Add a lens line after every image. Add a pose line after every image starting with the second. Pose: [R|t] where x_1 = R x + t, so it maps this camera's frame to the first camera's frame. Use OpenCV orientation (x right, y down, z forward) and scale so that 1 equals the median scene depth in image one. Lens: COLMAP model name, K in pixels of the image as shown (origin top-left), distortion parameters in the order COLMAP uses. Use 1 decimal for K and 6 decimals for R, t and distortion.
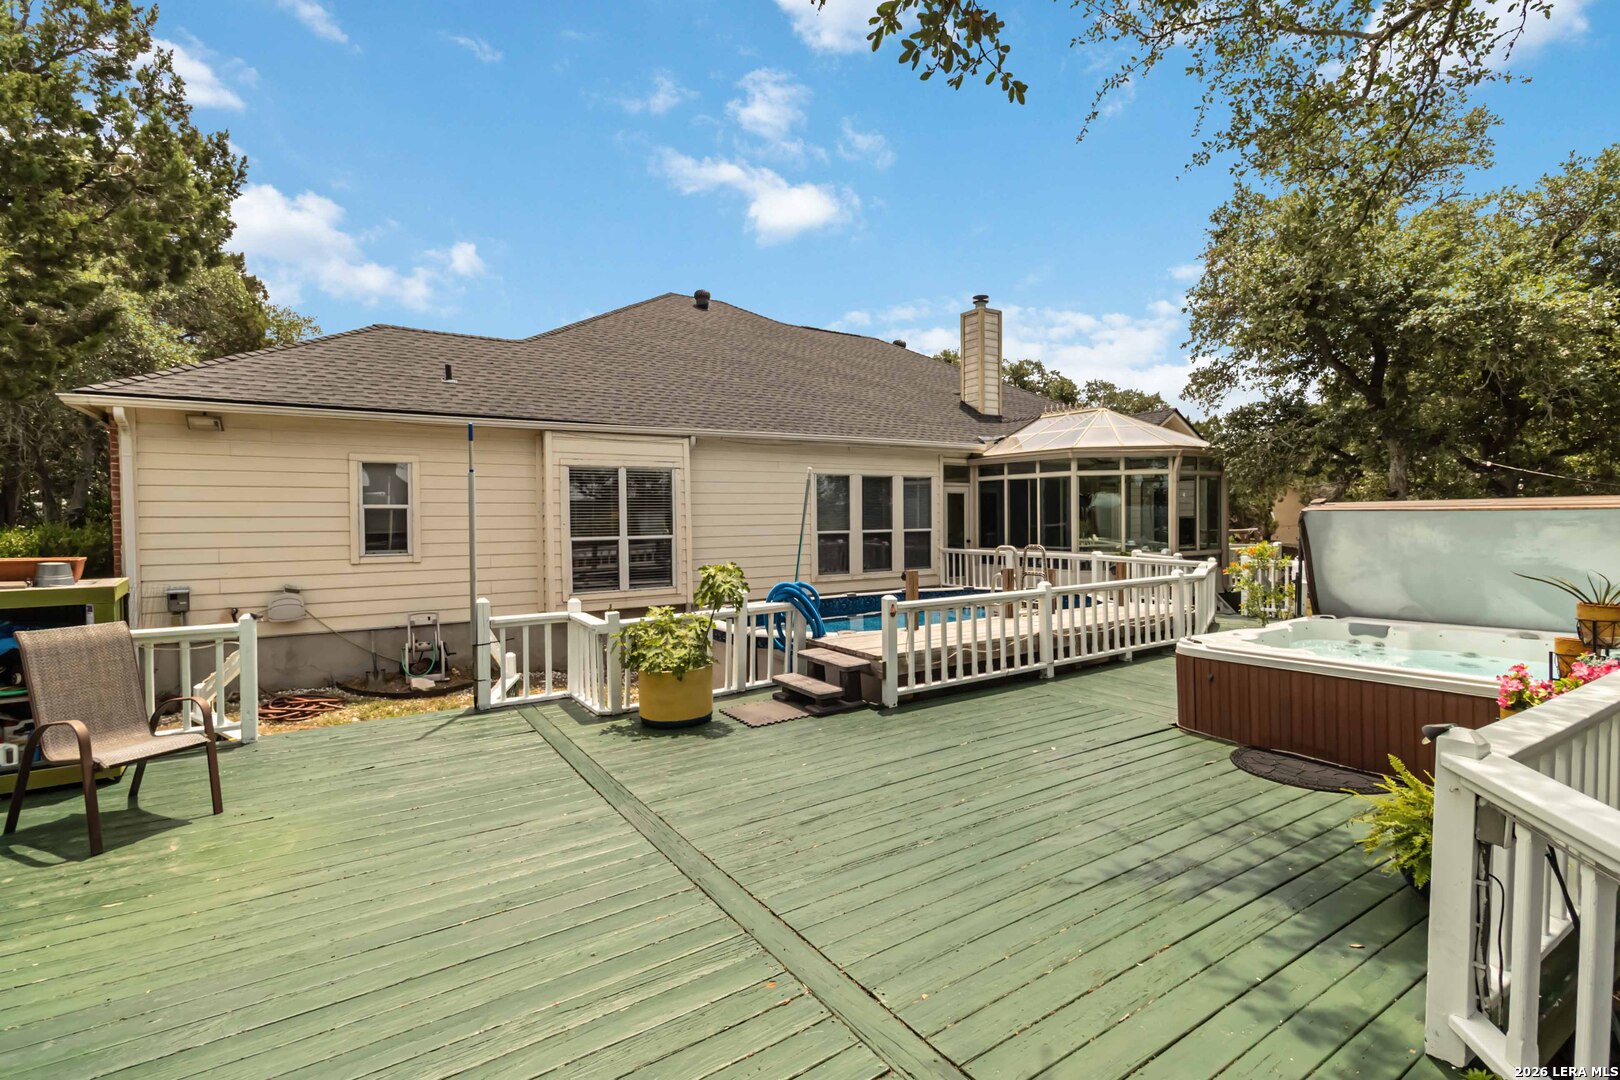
lens RADIAL K [[754.9, 0, 810.0], [0, 754.9, 538.5], [0, 0, 1]] dist [0.003885, 0.000218]
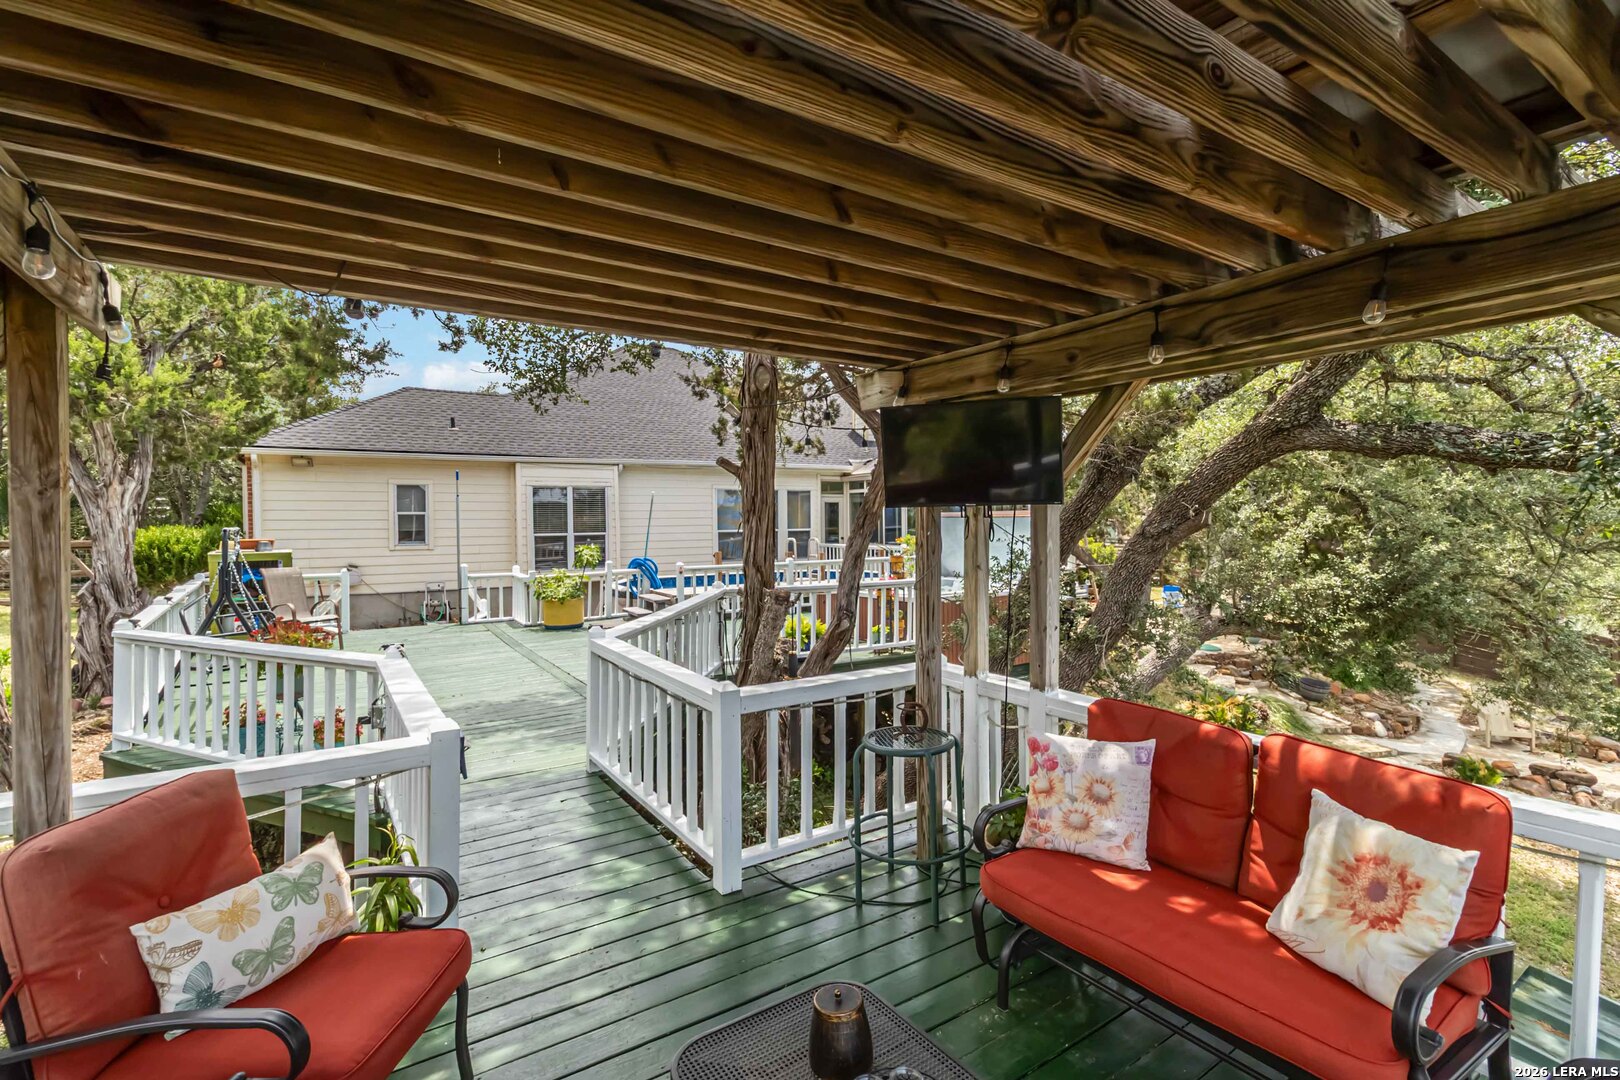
lens RADIAL K [[754.9, 0, 809.7], [0, 754.9, 537.2], [0, 0, 1]] dist [0.003885, 0.000218]
pose [[0.999784, 0.000664, -0.020756, 0.268362], [-0.000759, 0.999989, -0.004577, 0.012174], [0.020753, 0.004592, 0.999774, -0.496661]]
